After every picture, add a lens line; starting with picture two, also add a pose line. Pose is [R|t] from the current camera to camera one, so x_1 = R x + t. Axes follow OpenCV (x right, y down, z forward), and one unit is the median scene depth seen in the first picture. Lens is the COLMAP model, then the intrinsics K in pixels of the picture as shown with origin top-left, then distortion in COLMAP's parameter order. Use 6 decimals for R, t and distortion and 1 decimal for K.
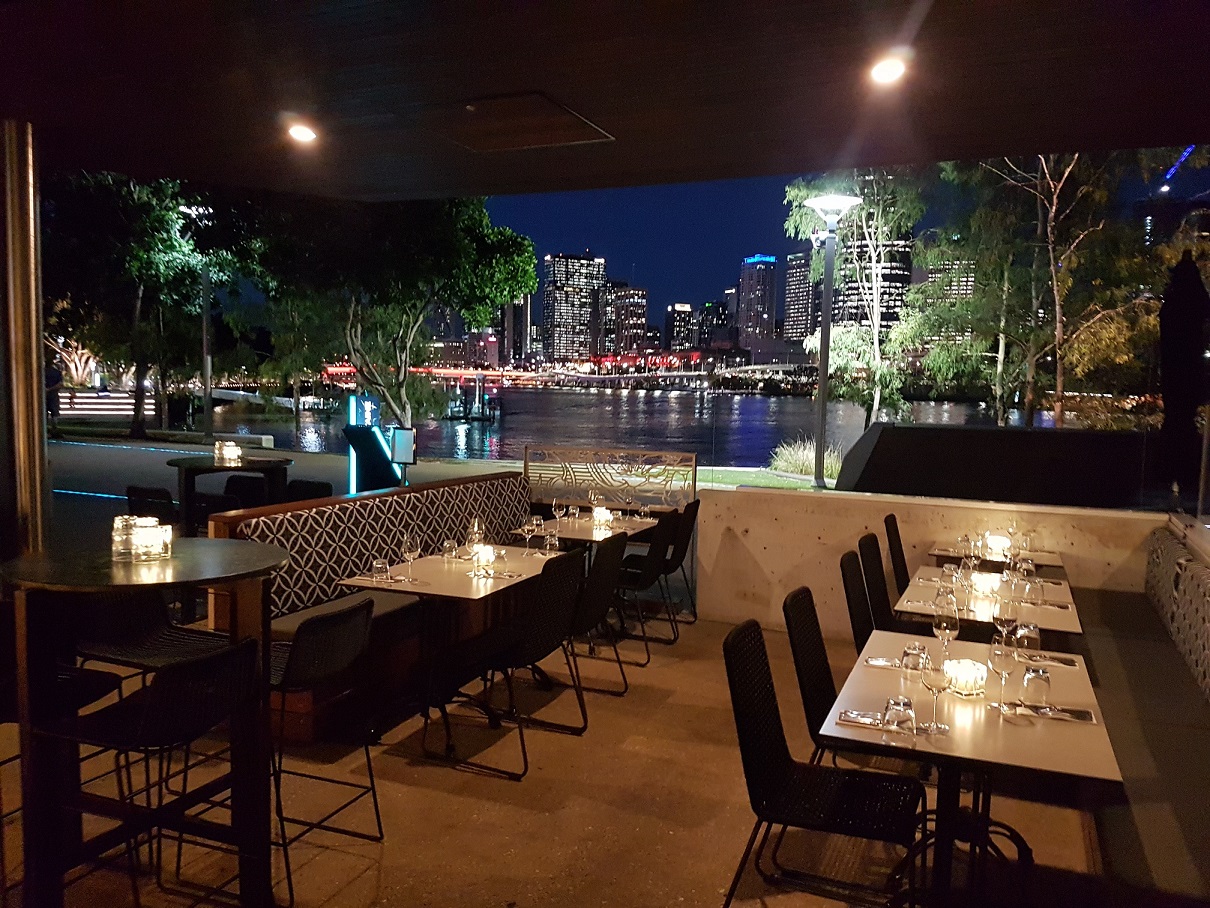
lens RADIAL K [[952.5, 0, 608.9], [0, 952.5, 479.0], [0, 0, 1]] dist [0.280809, -0.553546]
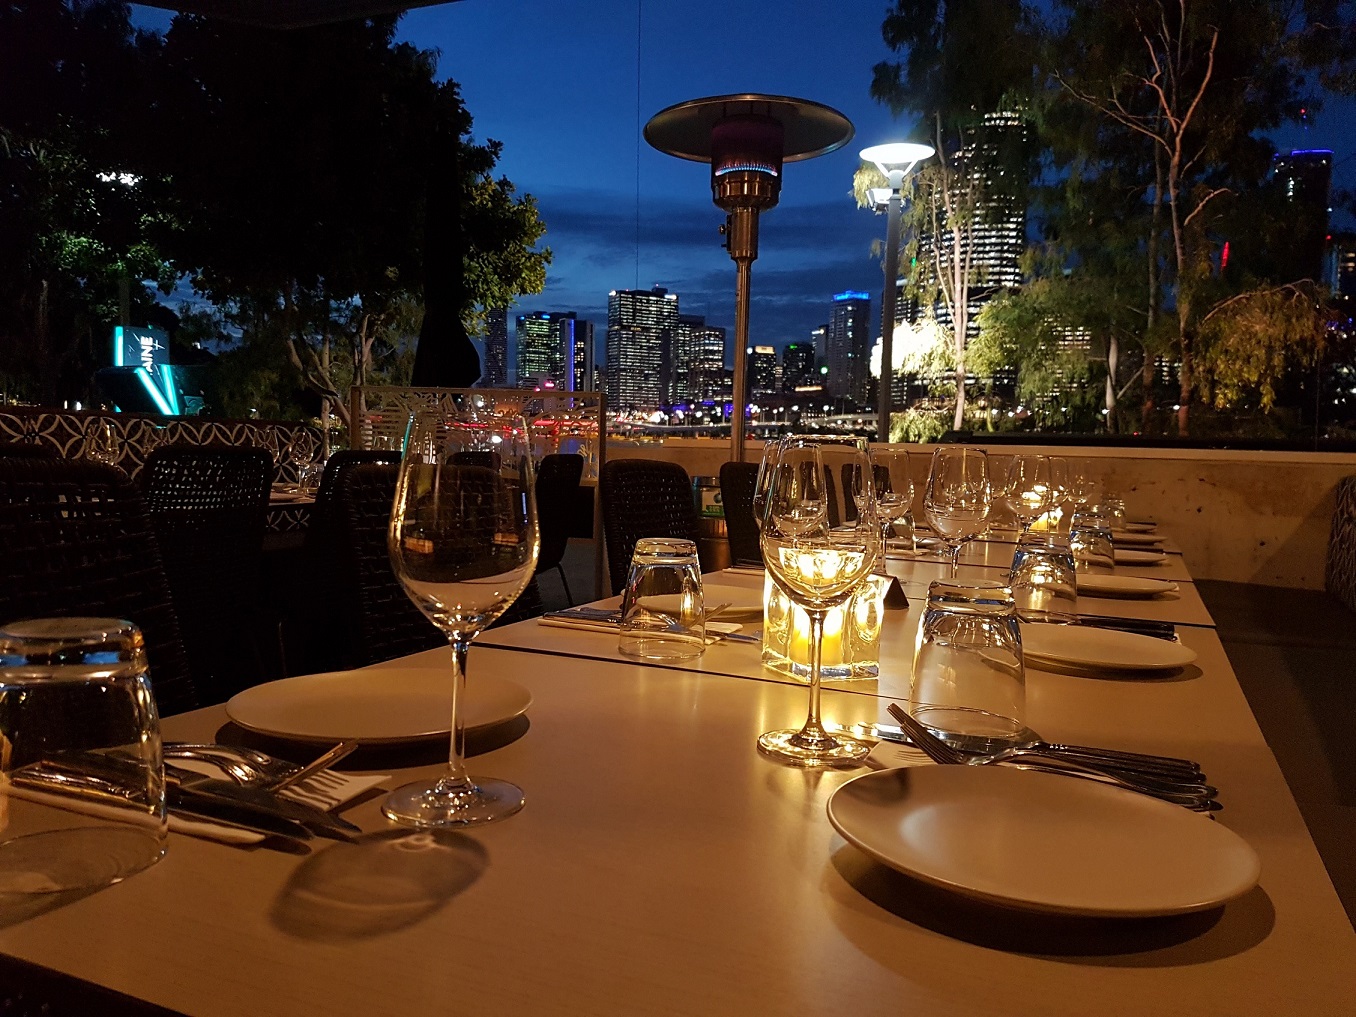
lens RADIAL K [[1030.2, 0, 698.8], [0, 1030.2, 538.7], [0, 0, 1]] dist [0.241814, -0.459605]
pose [[0.999977, 0.004790, -0.004820, 0.064172], [-0.004868, 0.999856, -0.016245, 0.033900], [0.004741, 0.016268, 0.999856, 0.134230]]
